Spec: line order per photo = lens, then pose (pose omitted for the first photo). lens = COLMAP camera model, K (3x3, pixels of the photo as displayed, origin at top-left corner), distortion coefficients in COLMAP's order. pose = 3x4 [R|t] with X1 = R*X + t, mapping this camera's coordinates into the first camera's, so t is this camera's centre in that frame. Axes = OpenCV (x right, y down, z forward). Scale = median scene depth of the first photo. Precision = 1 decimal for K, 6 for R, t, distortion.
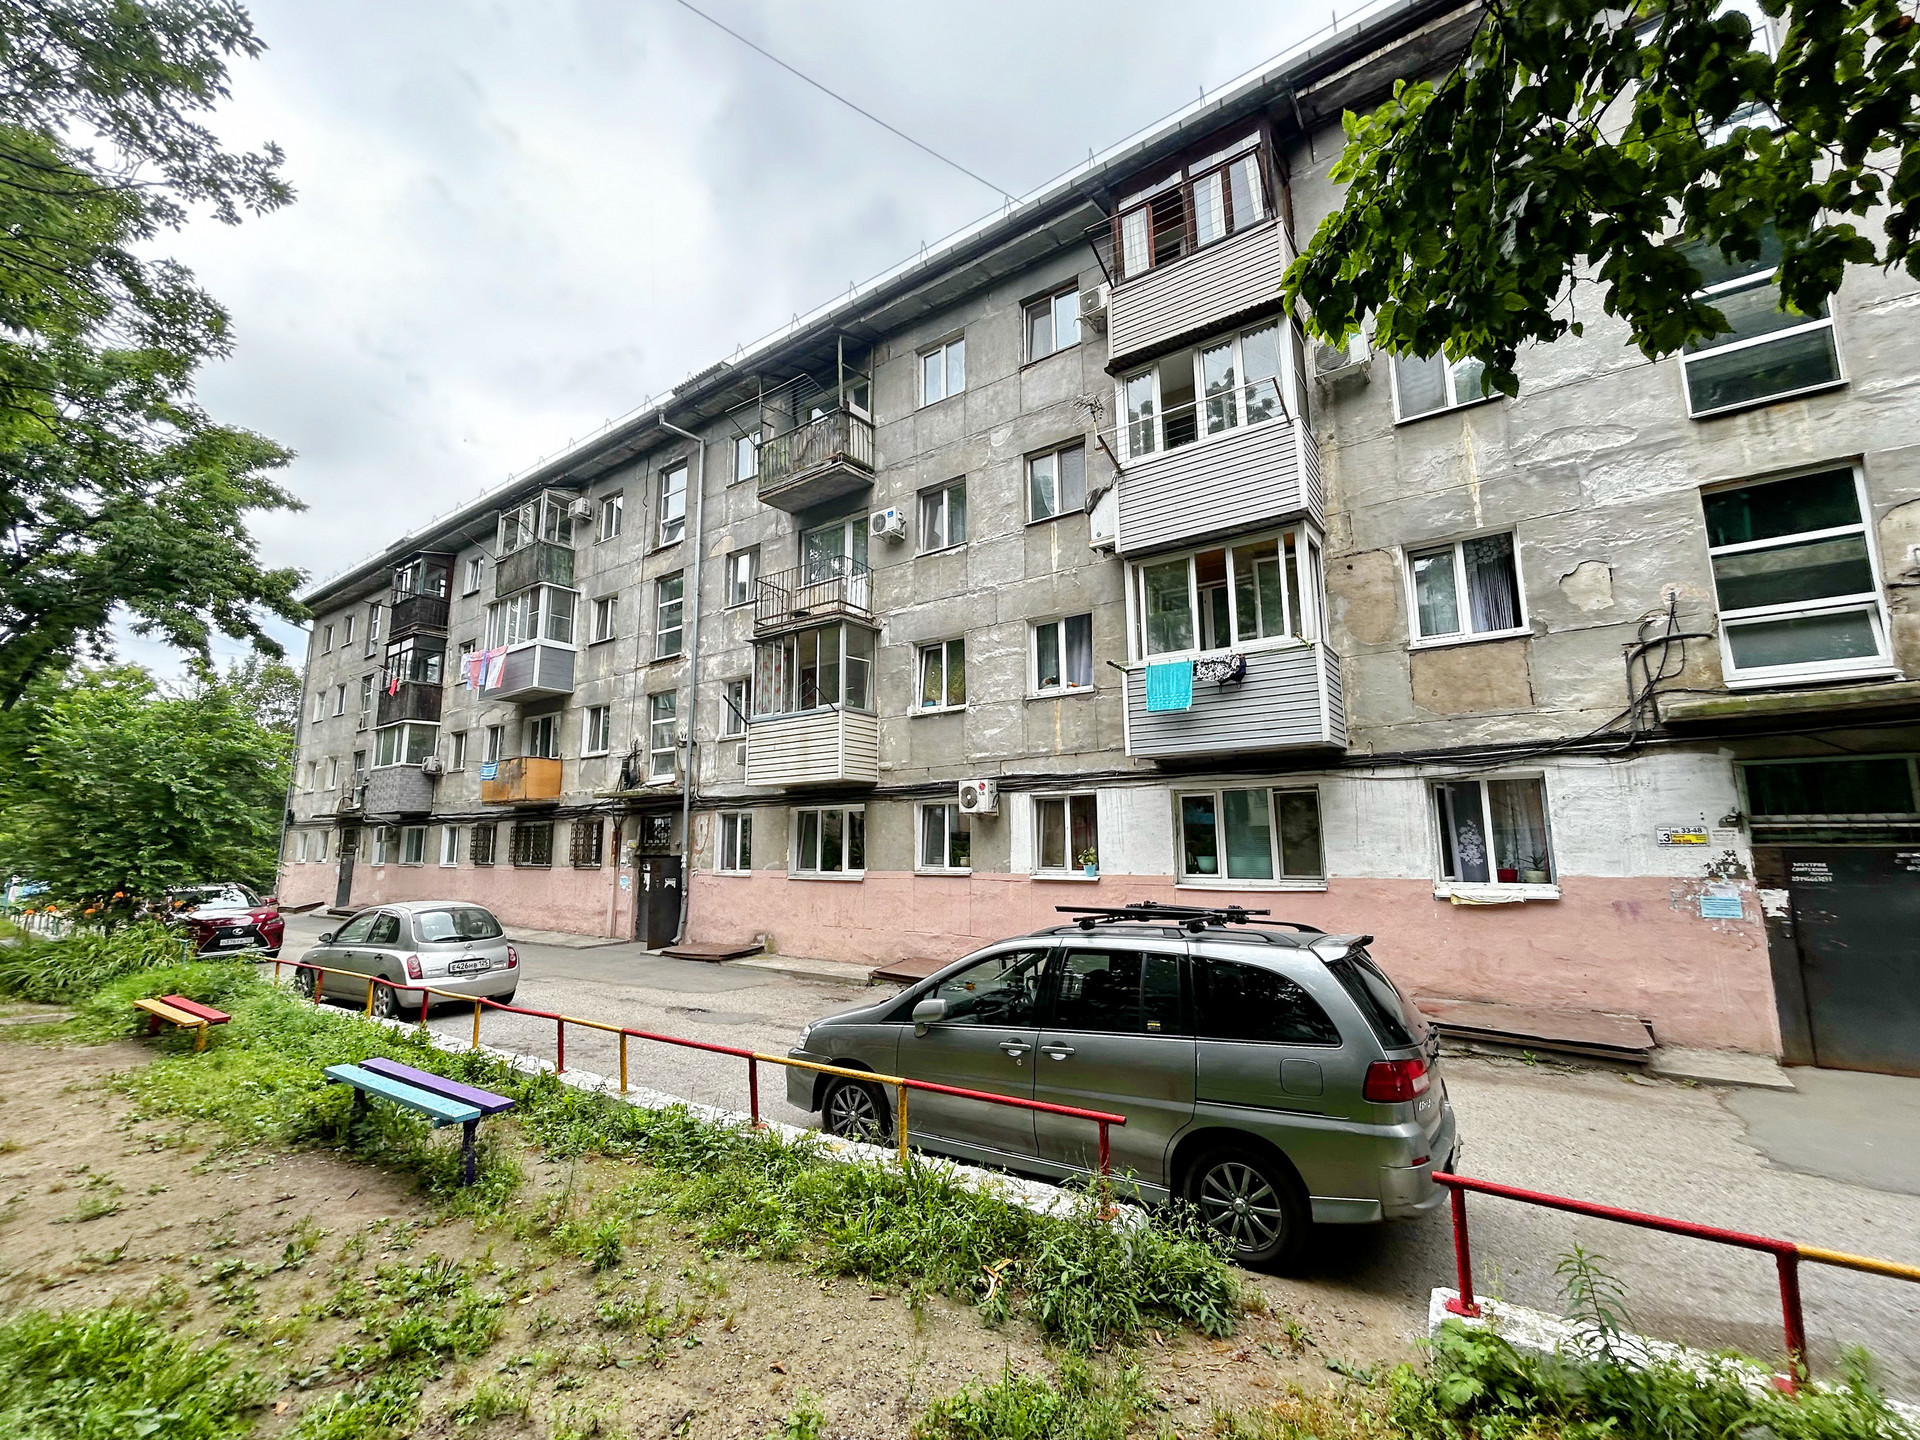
lens RADIAL K [[798.1, 0, 957.6], [0, 798.1, 715.5], [0, 0, 1]] dist [0.000951, 0.000174]
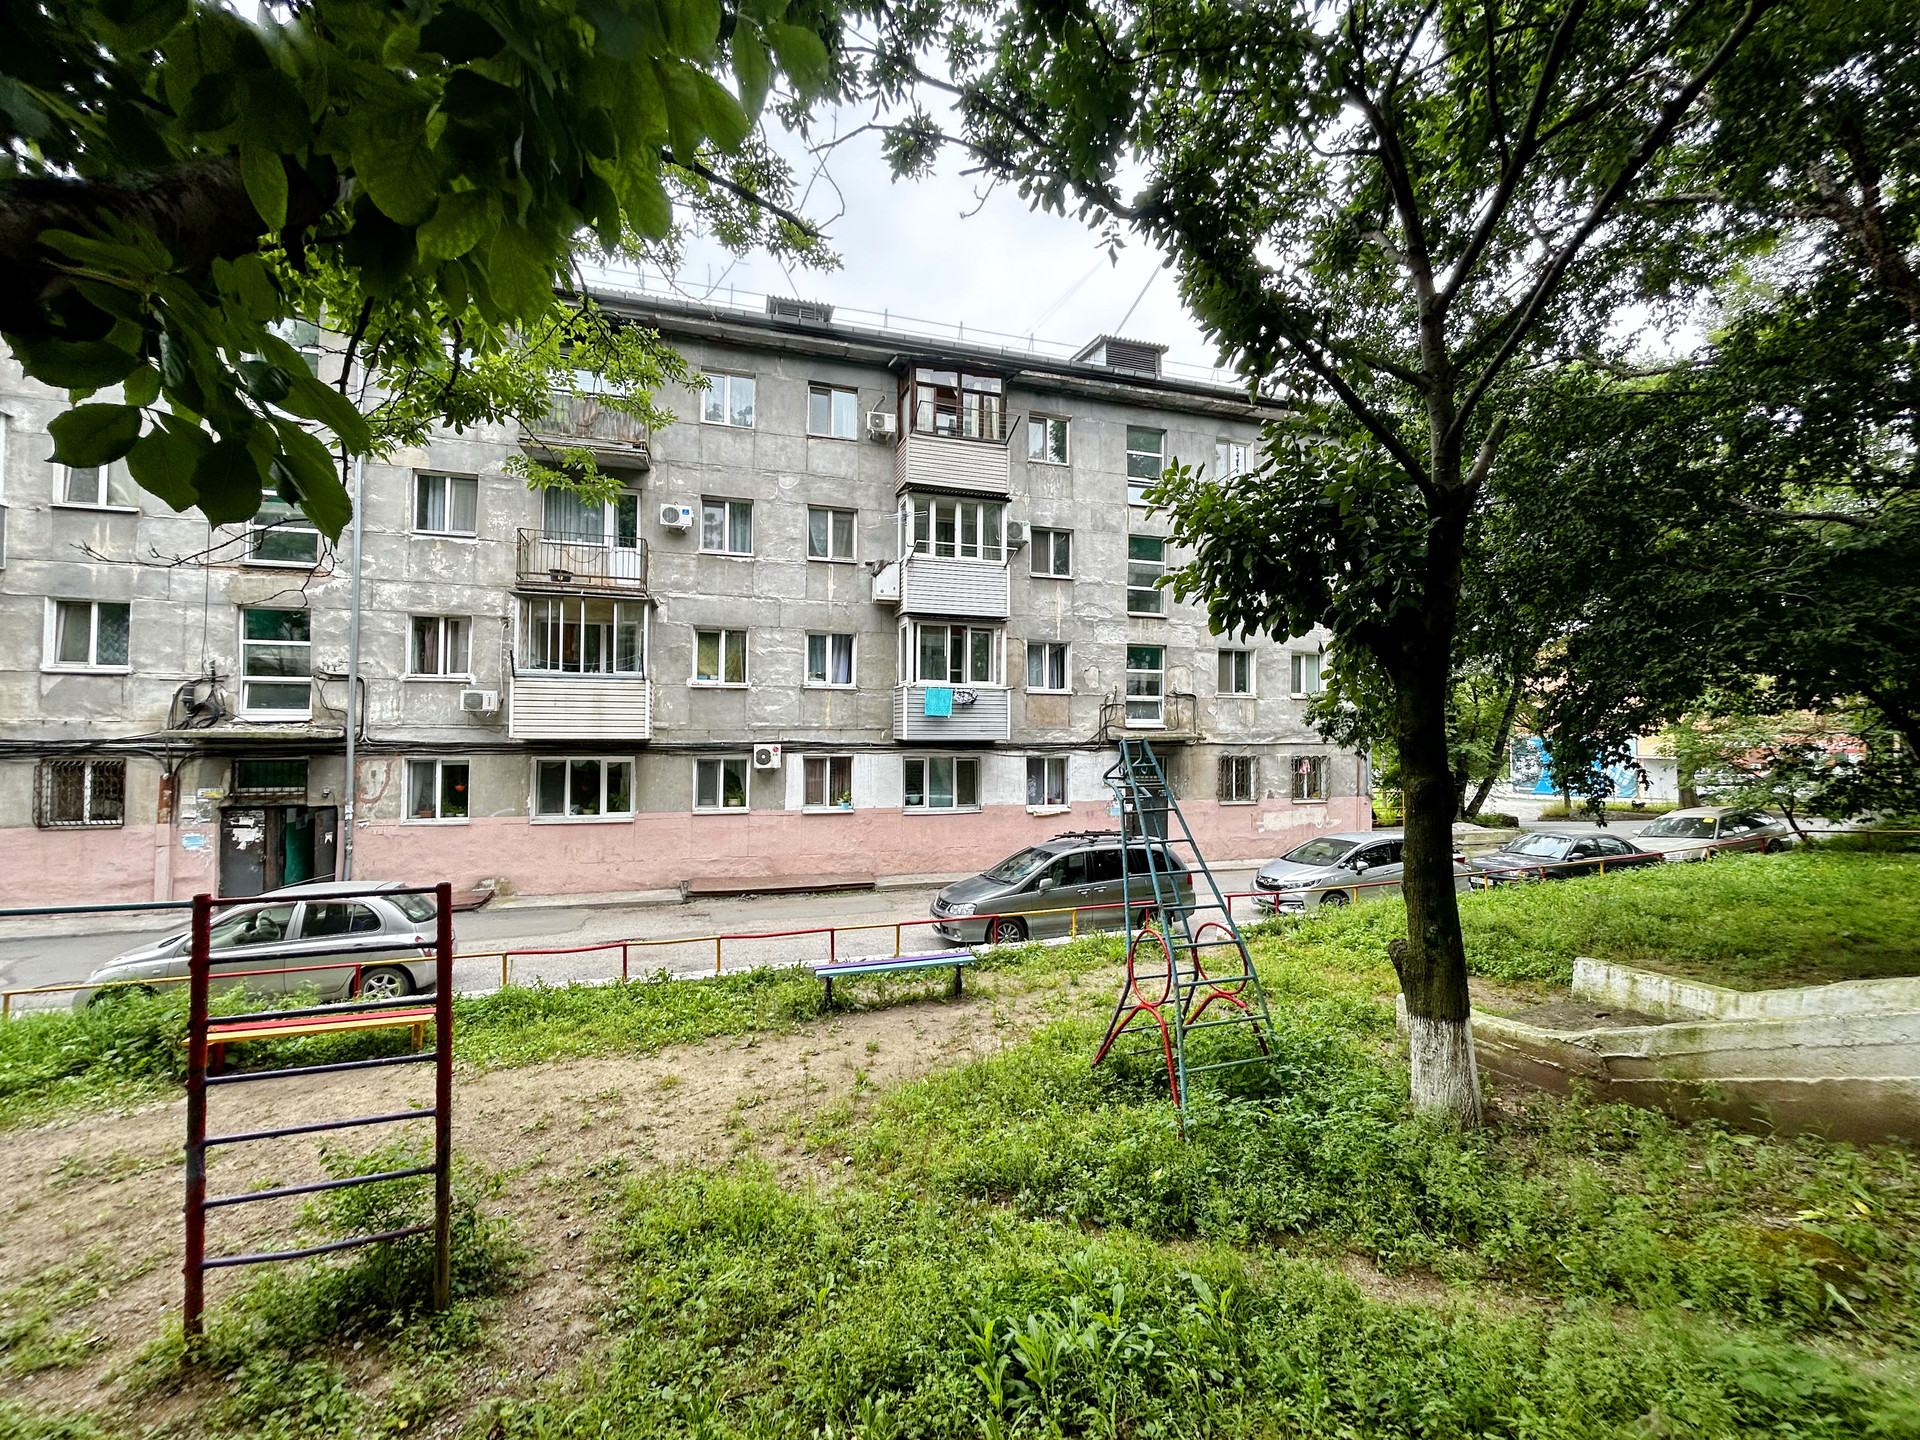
lens RADIAL K [[772.2, 0, 957.3], [0, 772.2, 716.7], [0, 0, 1]] dist [-0.001941, 0.000380]
pose [[0.609078, 0.030676, 0.792517, -0.785589], [-0.137410, 0.988222, 0.067353, -0.094023], [-0.781116, -0.149923, 0.606119, -0.041189]]
